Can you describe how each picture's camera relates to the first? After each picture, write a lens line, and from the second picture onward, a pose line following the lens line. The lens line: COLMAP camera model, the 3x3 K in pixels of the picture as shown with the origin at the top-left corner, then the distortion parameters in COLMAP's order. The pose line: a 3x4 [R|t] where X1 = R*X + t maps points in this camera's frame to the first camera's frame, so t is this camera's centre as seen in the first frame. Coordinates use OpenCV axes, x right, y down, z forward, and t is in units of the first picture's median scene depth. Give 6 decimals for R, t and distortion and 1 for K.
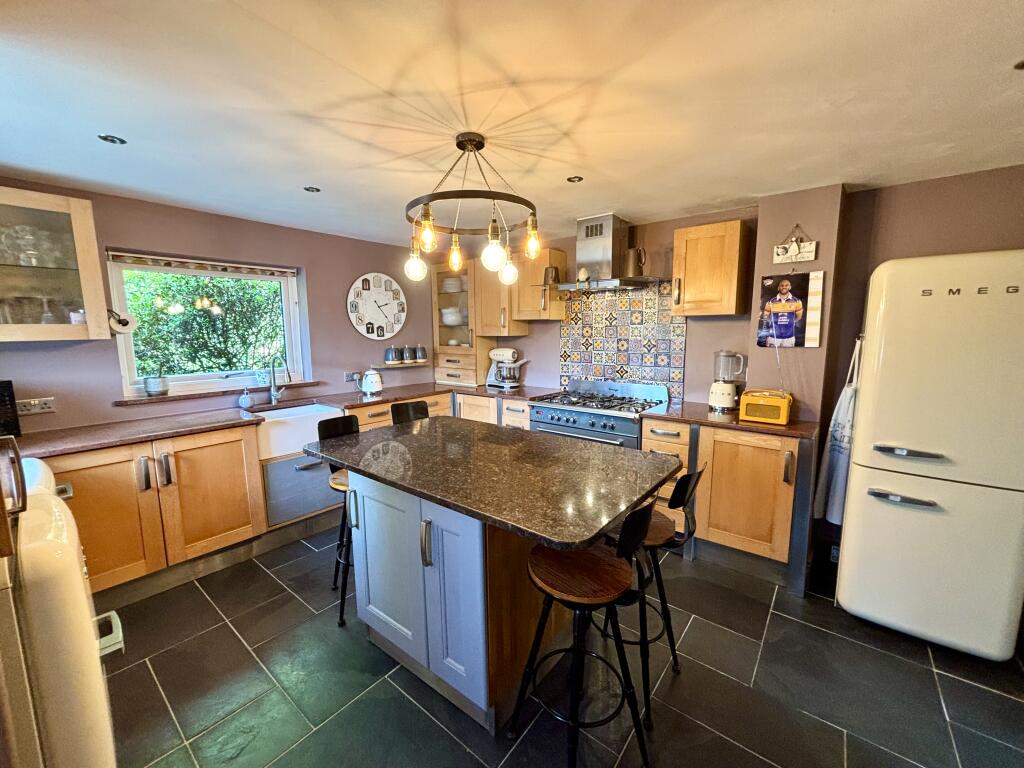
lens RADIAL K [[410.6, 0, 508.3], [0, 410.6, 383.6], [0, 0, 1]] dist [0.001550, 0.000018]
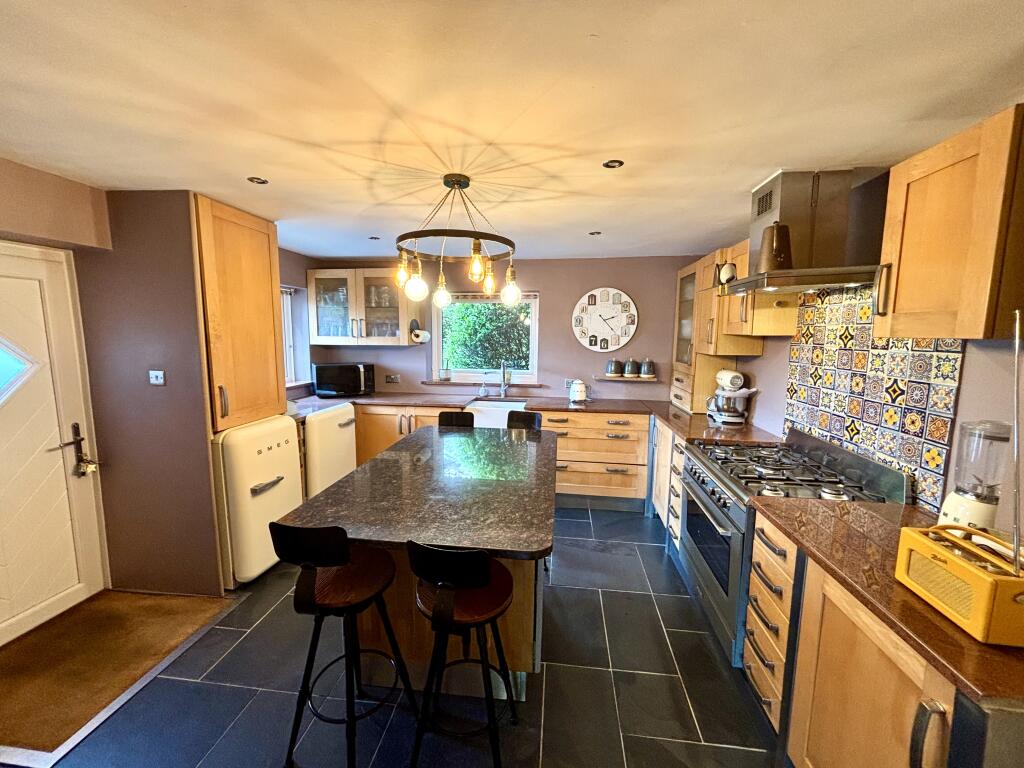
lens RADIAL K [[410.6, 0, 515.6], [0, 410.6, 384.3], [0, 0, 1]] dist [0.001550, 0.000018]
pose [[0.534289, 0.116662, -0.837213, 0.497102], [-0.121831, 0.990717, 0.060303, -0.068917], [0.836476, 0.069779, 0.543542, 0.291610]]
